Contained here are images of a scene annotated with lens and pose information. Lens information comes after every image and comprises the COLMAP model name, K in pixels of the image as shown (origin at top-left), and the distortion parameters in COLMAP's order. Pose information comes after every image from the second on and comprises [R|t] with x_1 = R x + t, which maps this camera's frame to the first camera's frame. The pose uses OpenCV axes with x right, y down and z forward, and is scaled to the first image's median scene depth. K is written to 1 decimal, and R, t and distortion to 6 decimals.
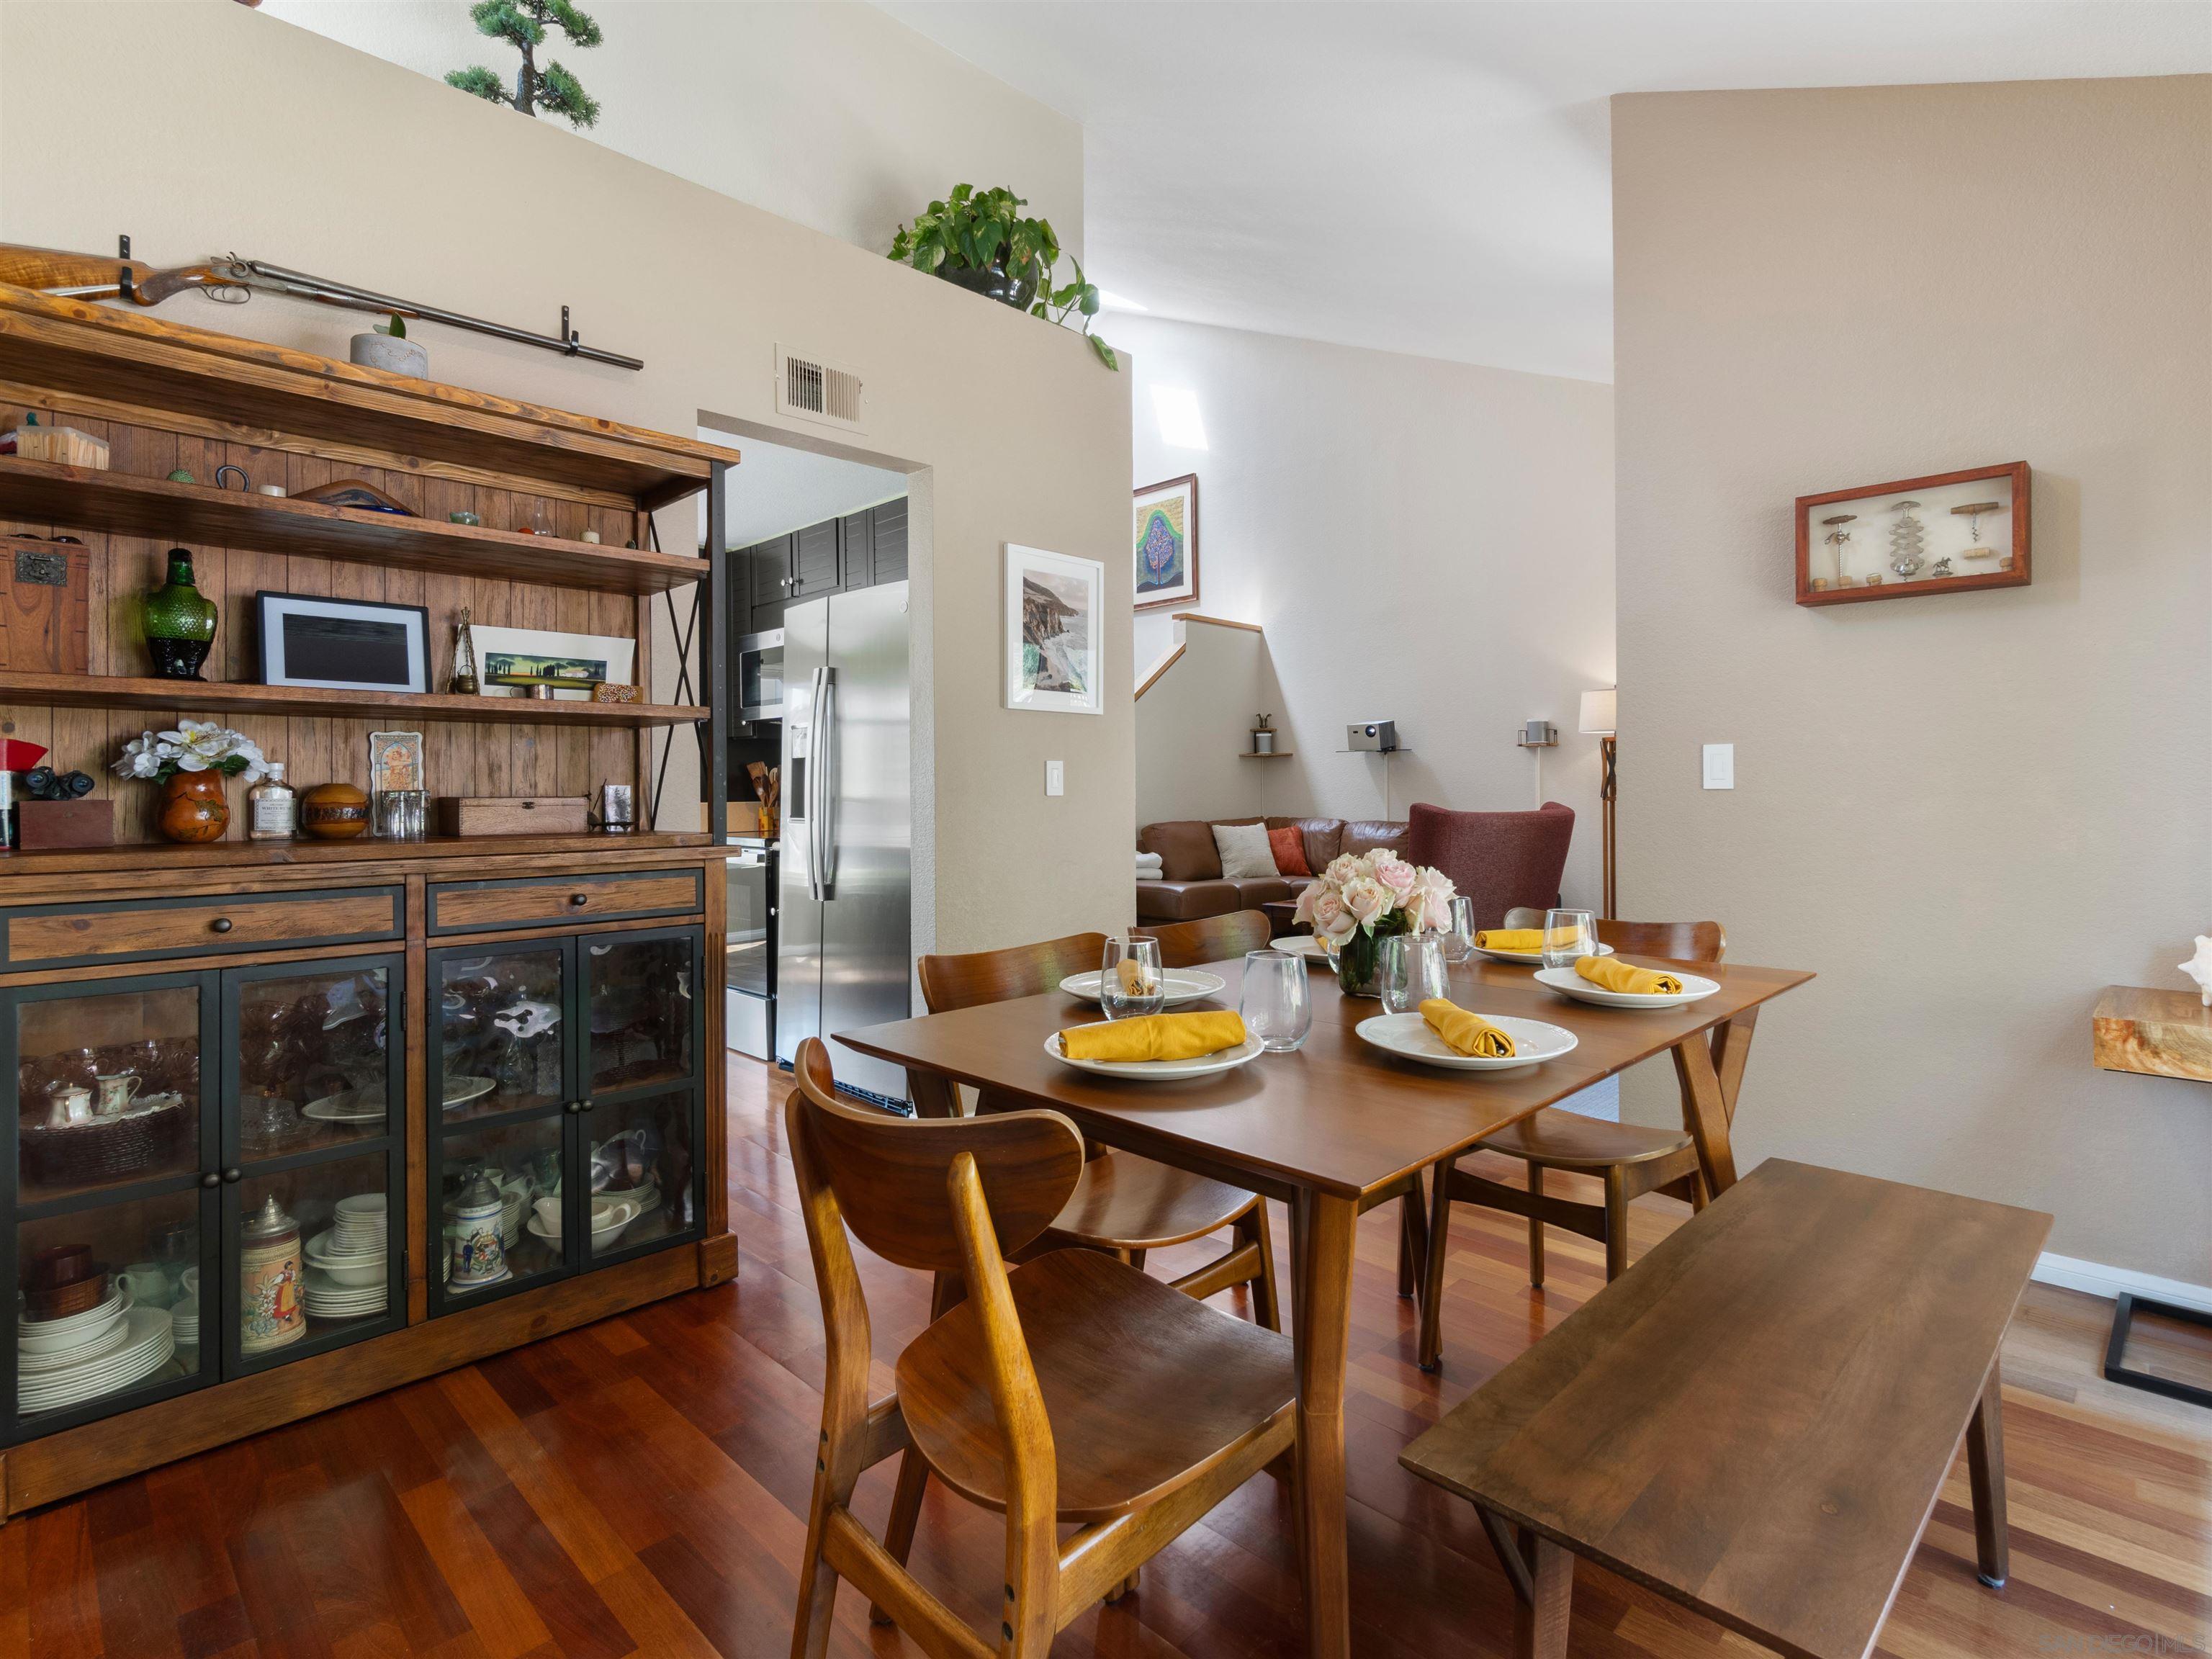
lens RADIAL K [[1094.5, 0, 1110.1], [0, 1094.5, 803.3], [0, 0, 1]] dist [-0.005177, -0.000289]
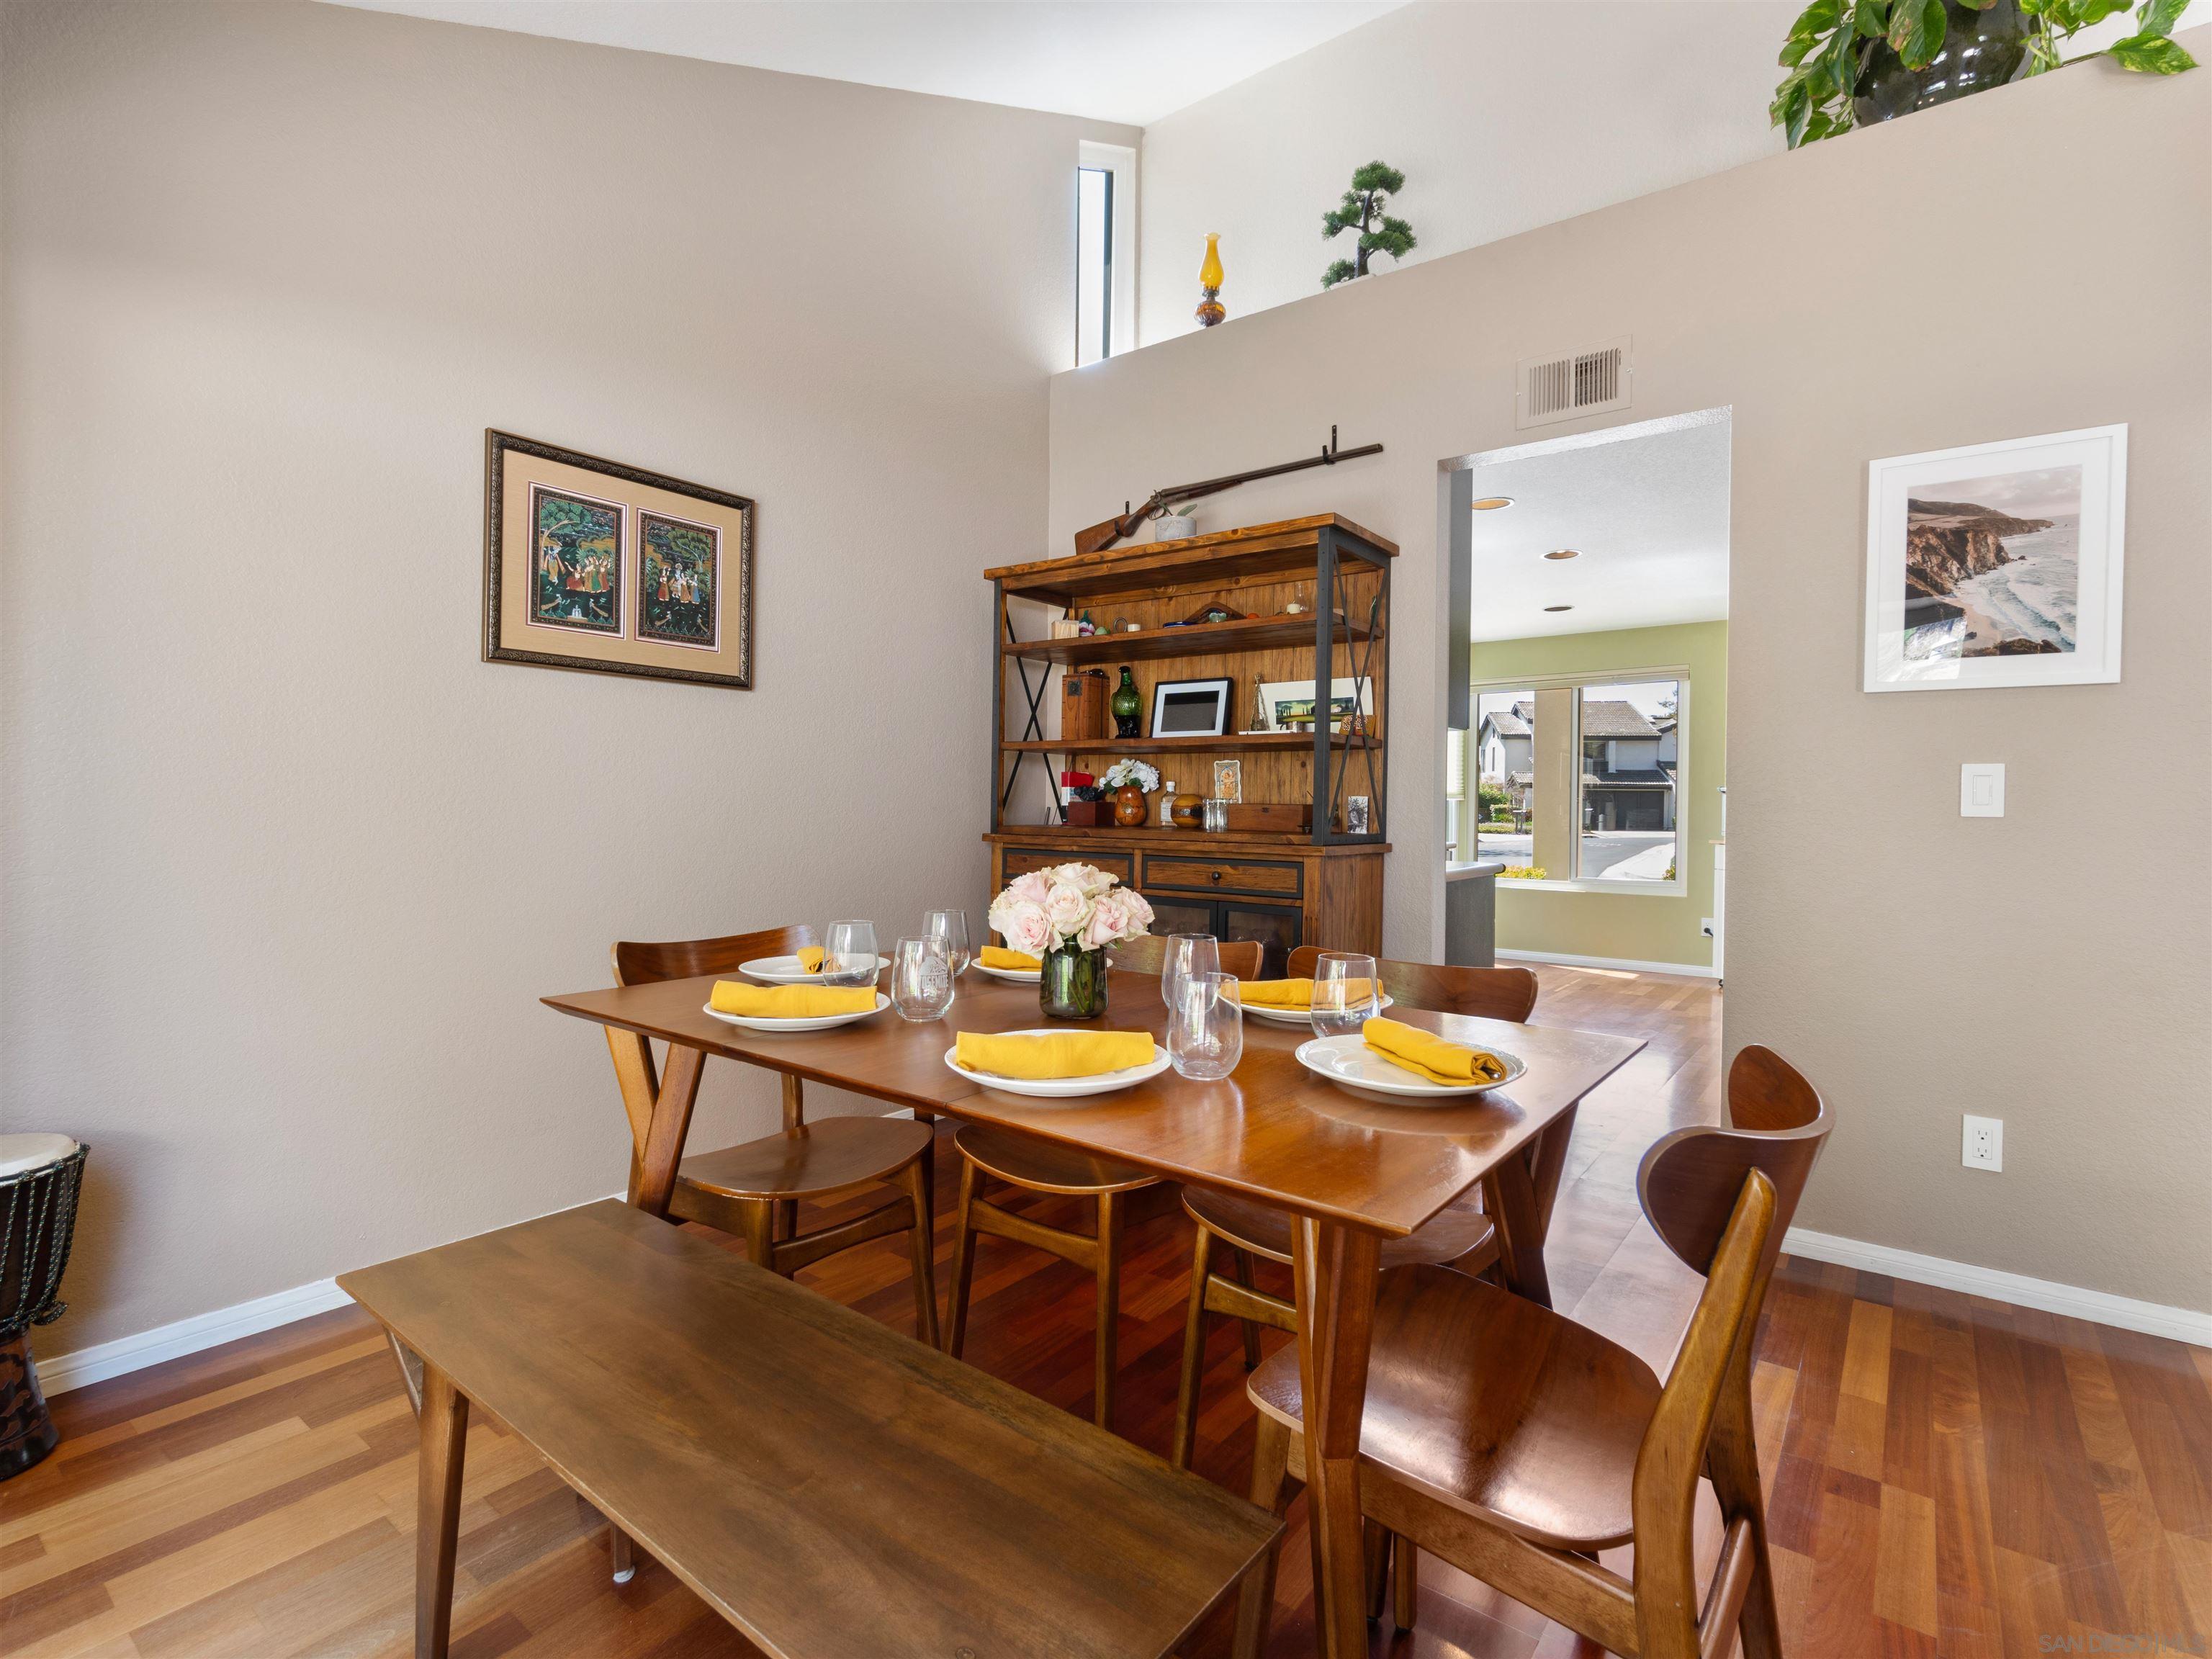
lens RADIAL K [[1094.5, 0, 1101.4], [0, 1094.5, 825.1], [0, 0, 1]] dist [-0.005177, -0.000289]
pose [[0.132144, 0.027505, -0.990849, 0.794657], [-0.022154, 0.999447, 0.024789, -0.008833], [0.990983, 0.018676, 0.132680, 0.590061]]
